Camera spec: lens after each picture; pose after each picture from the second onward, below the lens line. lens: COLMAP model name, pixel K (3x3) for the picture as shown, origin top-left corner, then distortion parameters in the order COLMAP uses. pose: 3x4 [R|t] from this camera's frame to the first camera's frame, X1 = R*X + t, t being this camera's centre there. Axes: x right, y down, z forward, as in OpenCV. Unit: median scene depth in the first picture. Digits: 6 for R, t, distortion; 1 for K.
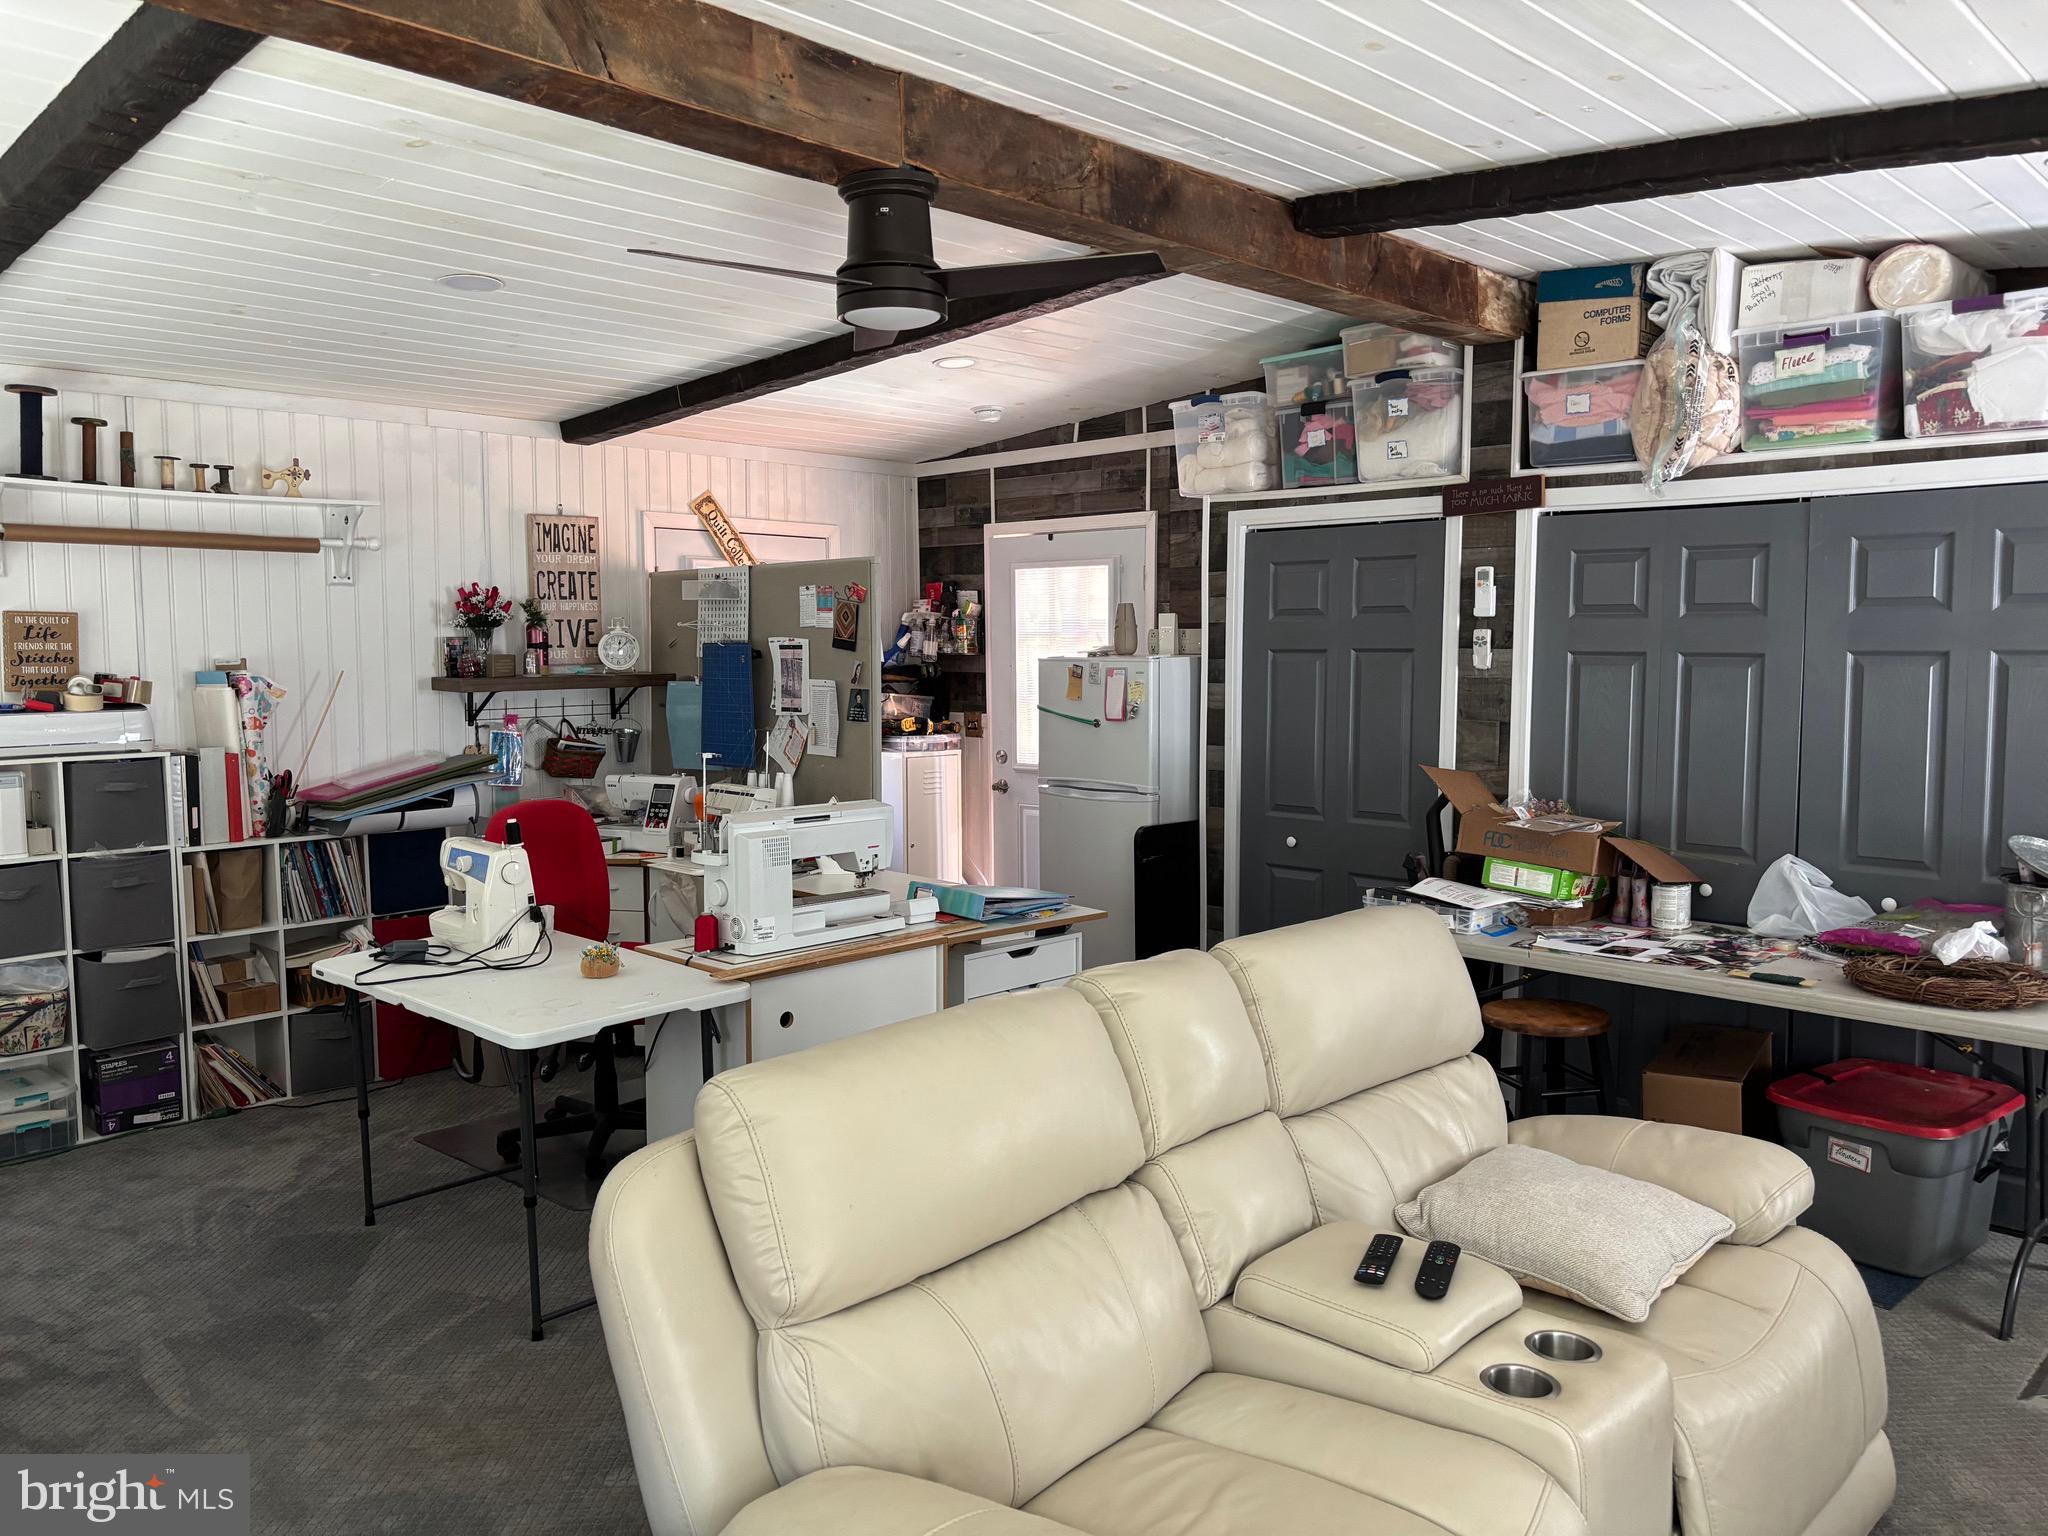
lens RADIAL K [[1528.7, 0, 1034.6], [0, 1528.7, 771.2], [0, 0, 1]] dist [0.042233, -0.053102]
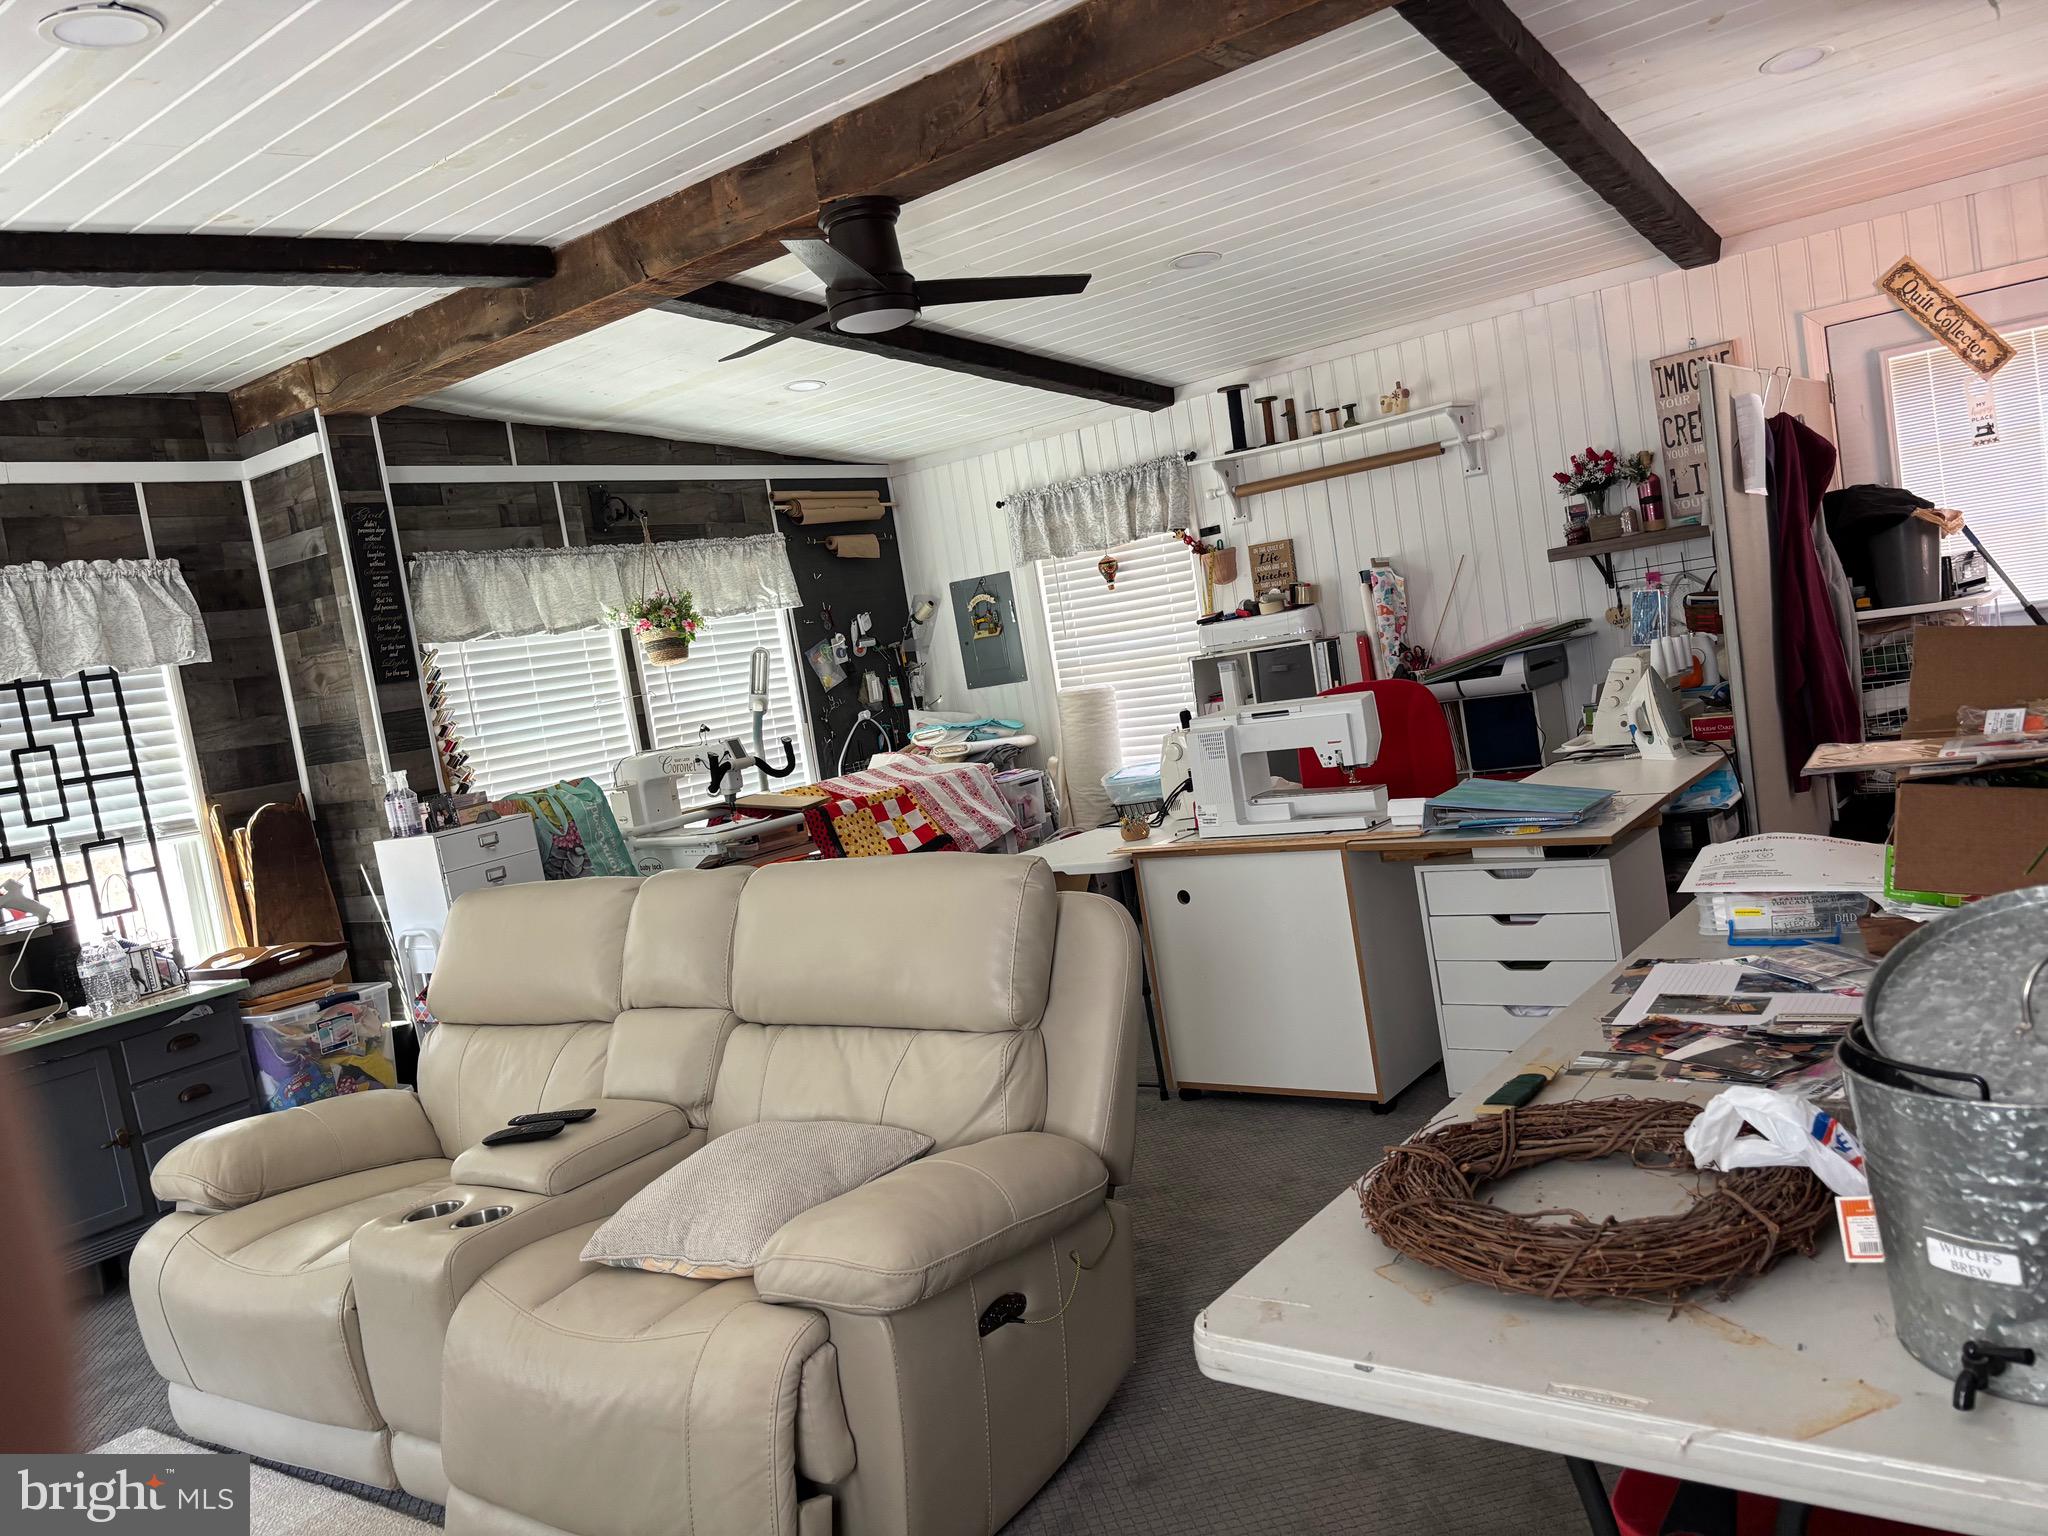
lens RADIAL K [[1528.7, 0, 1034.6], [0, 1528.7, 771.2], [0, 0, 1]] dist [0.042233, -0.053102]
pose [[0.148462, 0.062132, -0.986964, 0.634883], [0.073834, 0.994542, 0.073715, -0.013655], [0.986158, -0.083816, 0.143065, 0.515481]]
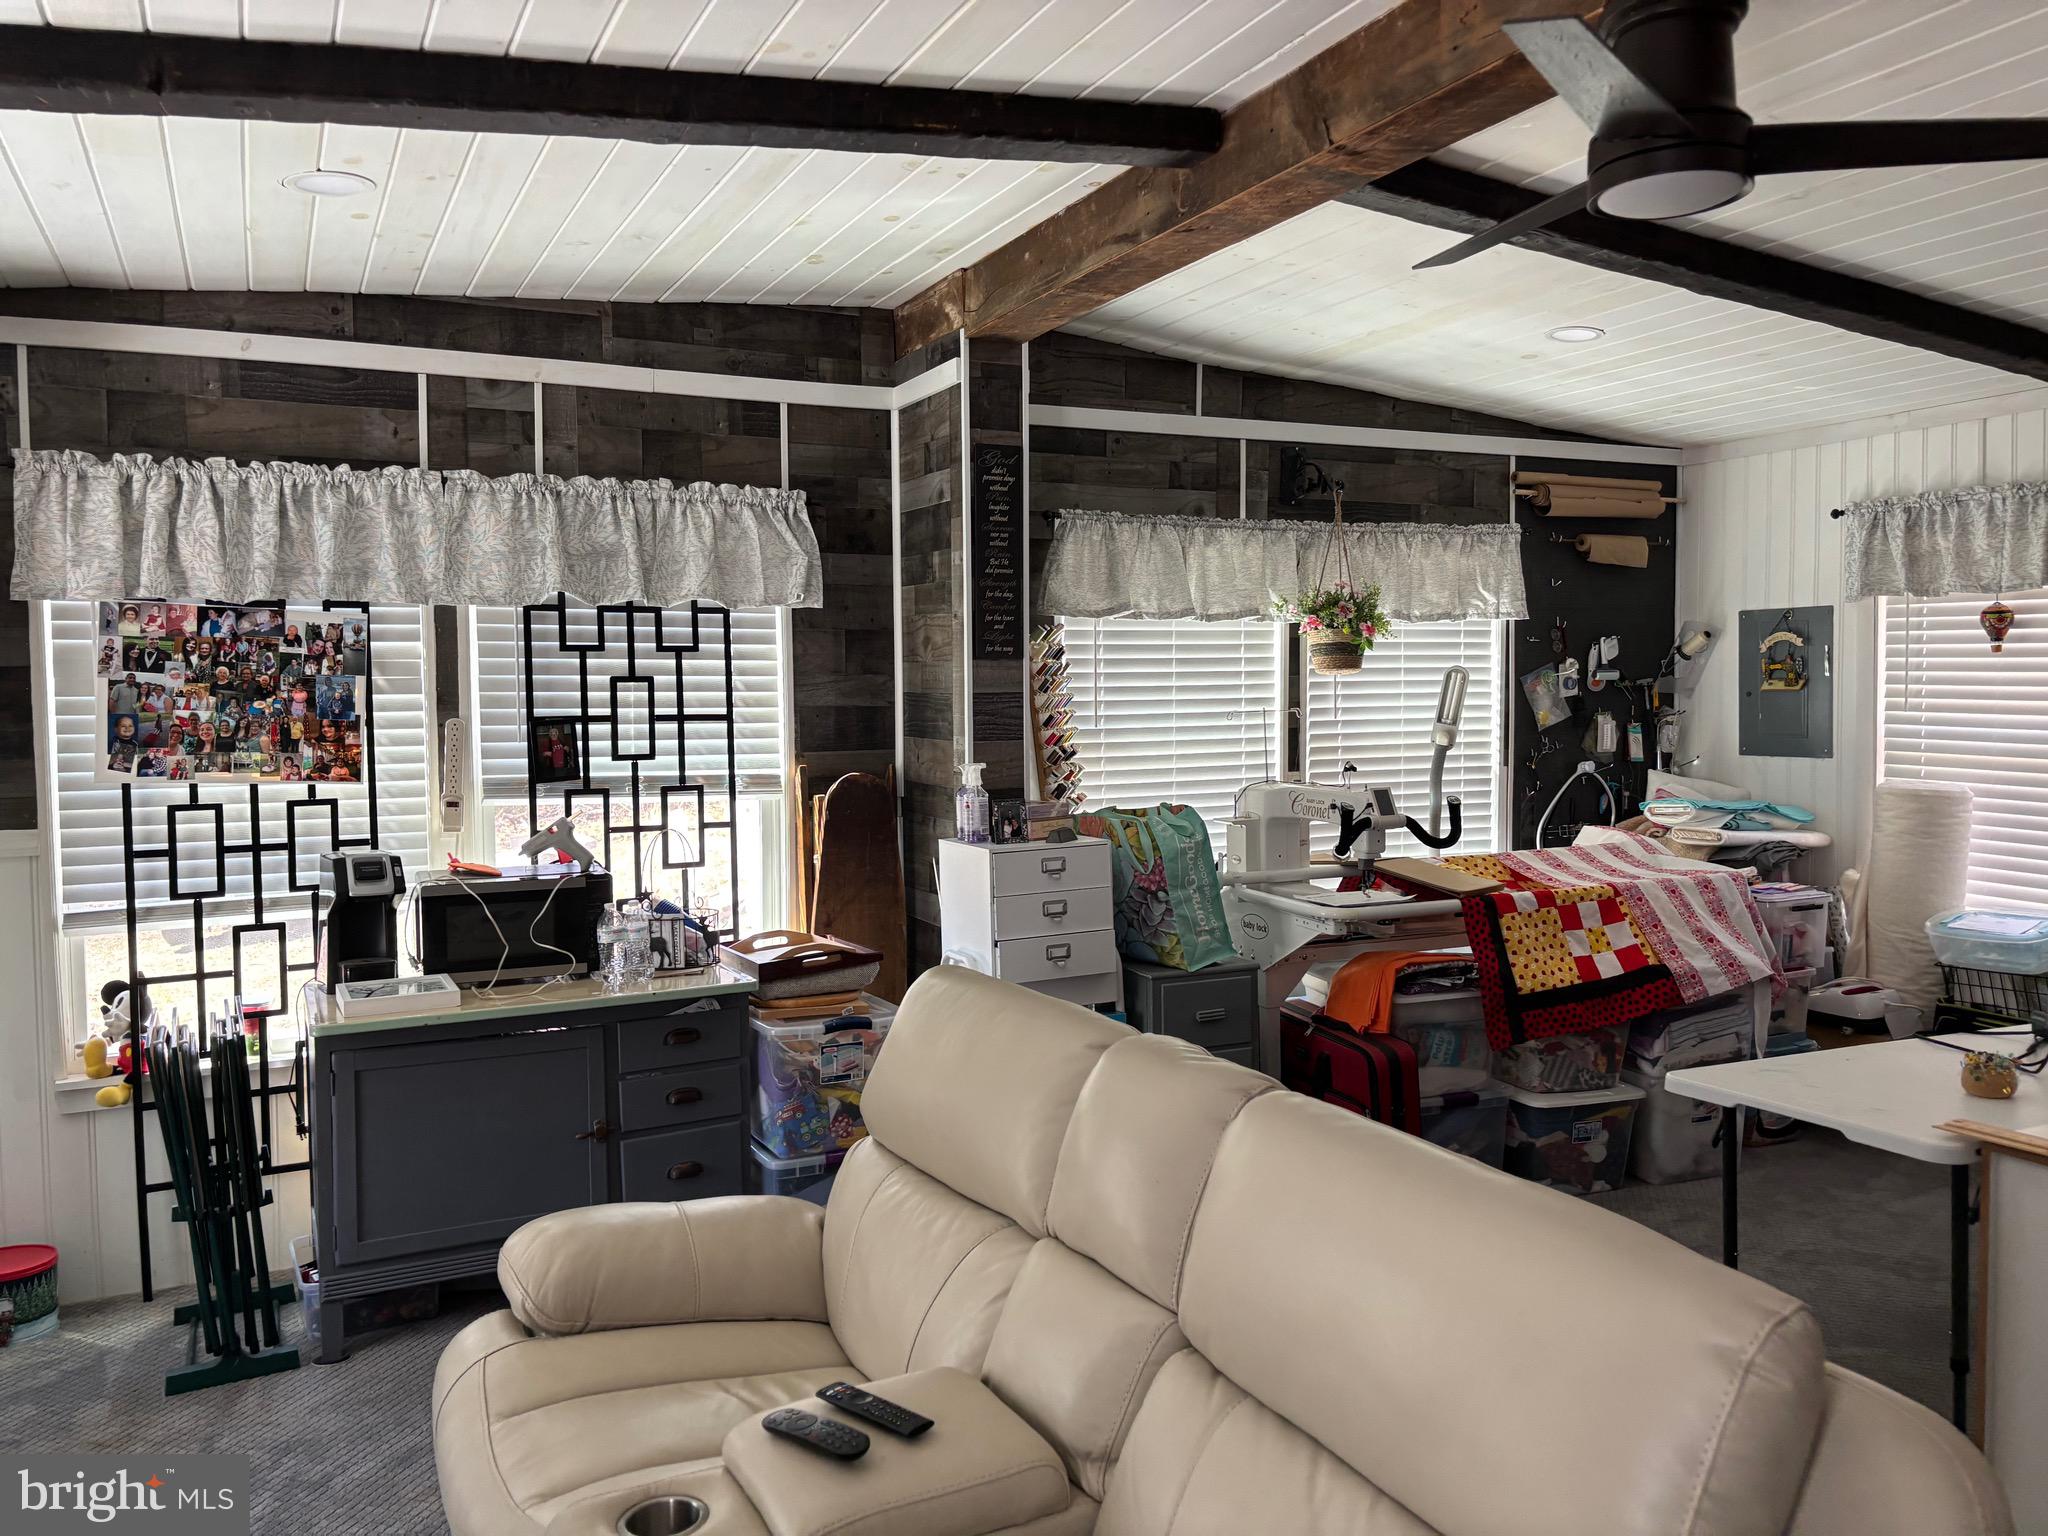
lens RADIAL K [[1529.1, 0, 1032.7], [0, 1529.1, 758.7], [0, 0, 1]] dist [0.090967, -0.093292]
pose [[-0.326091, 0.053858, -0.943803, 0.400549], [-0.067183, 0.994531, 0.079965, -0.039548], [0.942948, 0.089483, -0.320690, 0.546241]]
